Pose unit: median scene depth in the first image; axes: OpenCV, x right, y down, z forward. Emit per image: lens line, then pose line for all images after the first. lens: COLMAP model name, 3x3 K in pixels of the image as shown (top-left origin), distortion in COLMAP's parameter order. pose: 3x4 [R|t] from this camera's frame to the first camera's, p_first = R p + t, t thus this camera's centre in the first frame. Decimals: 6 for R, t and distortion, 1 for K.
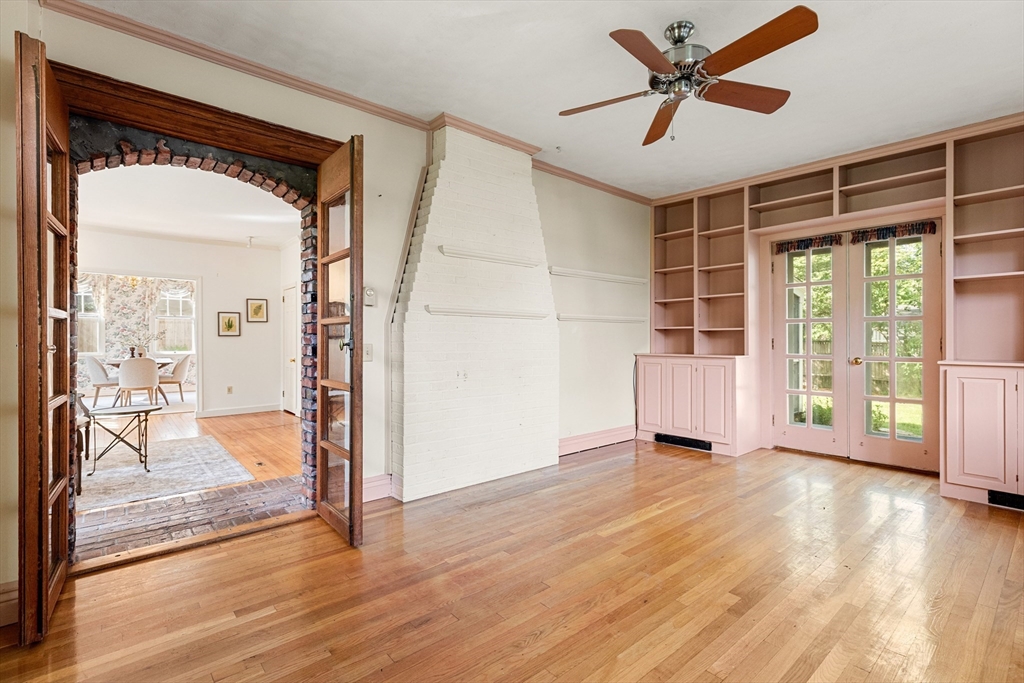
lens RADIAL K [[471.1, 0, 512.0], [0, 471.1, 341.5], [0, 0, 1]] dist [0.002105, 0.000232]
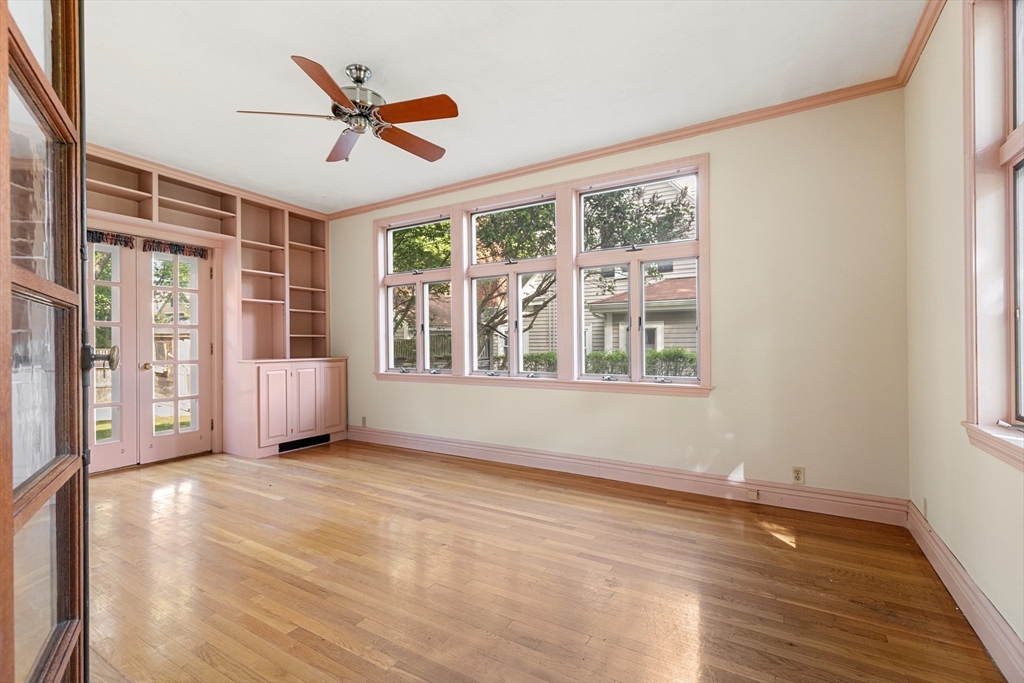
lens RADIAL K [[449.1, 0, 512.0], [0, 449.1, 341.5], [0, 0, 1]] dist [0.000803, 0.000093]
pose [[-0.321335, 0.005913, 0.946947, -0.606548], [0.009859, 0.999947, -0.002898, -0.001004], [-0.946914, 0.008405, -0.321377, 0.774941]]
